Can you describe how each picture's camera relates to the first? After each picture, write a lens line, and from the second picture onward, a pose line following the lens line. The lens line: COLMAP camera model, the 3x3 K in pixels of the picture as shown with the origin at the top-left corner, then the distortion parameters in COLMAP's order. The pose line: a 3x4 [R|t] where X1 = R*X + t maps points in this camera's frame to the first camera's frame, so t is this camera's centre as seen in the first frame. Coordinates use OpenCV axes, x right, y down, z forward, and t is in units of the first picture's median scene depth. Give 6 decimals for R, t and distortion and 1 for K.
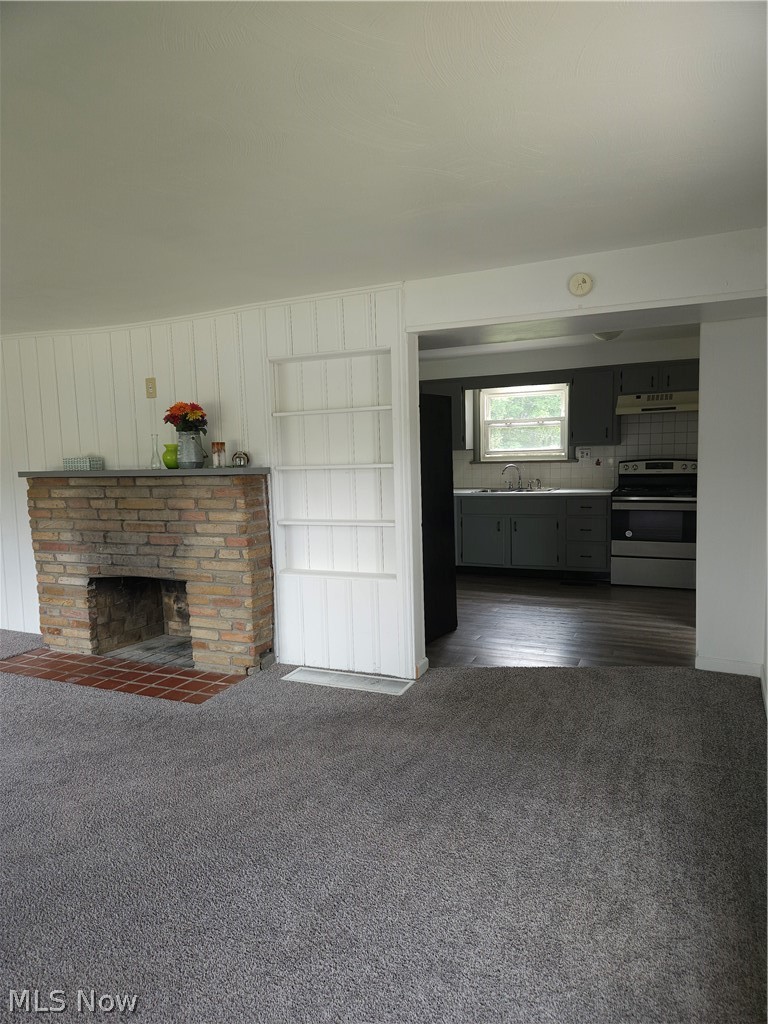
lens RADIAL K [[685.9, 0, 384.1], [0, 685.9, 511.7], [0, 0, 1]] dist [0.030861, 0.000360]
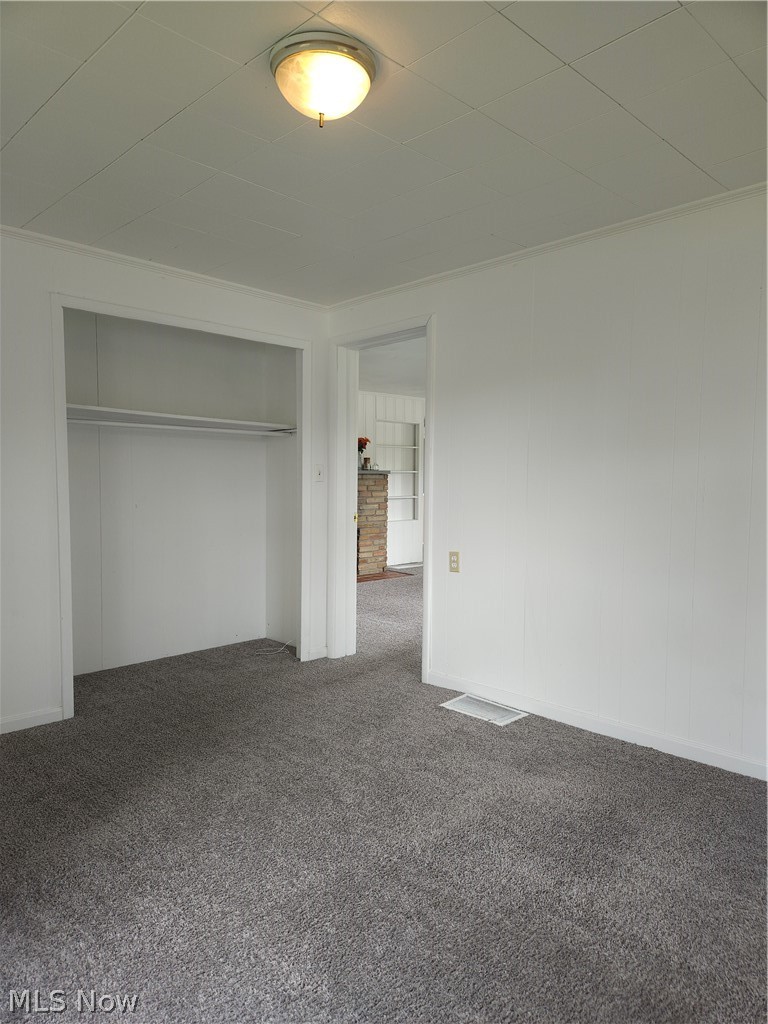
lens RADIAL K [[685.9, 0, 384.0], [0, 685.9, 513.1], [0, 0, 1]] dist [0.030861, 0.000360]
pose [[0.349039, -0.023664, 0.936810, -2.126179], [0.073061, 0.997325, -0.002029, 0.068331], [-0.934256, 0.069152, 0.349834, 0.268178]]
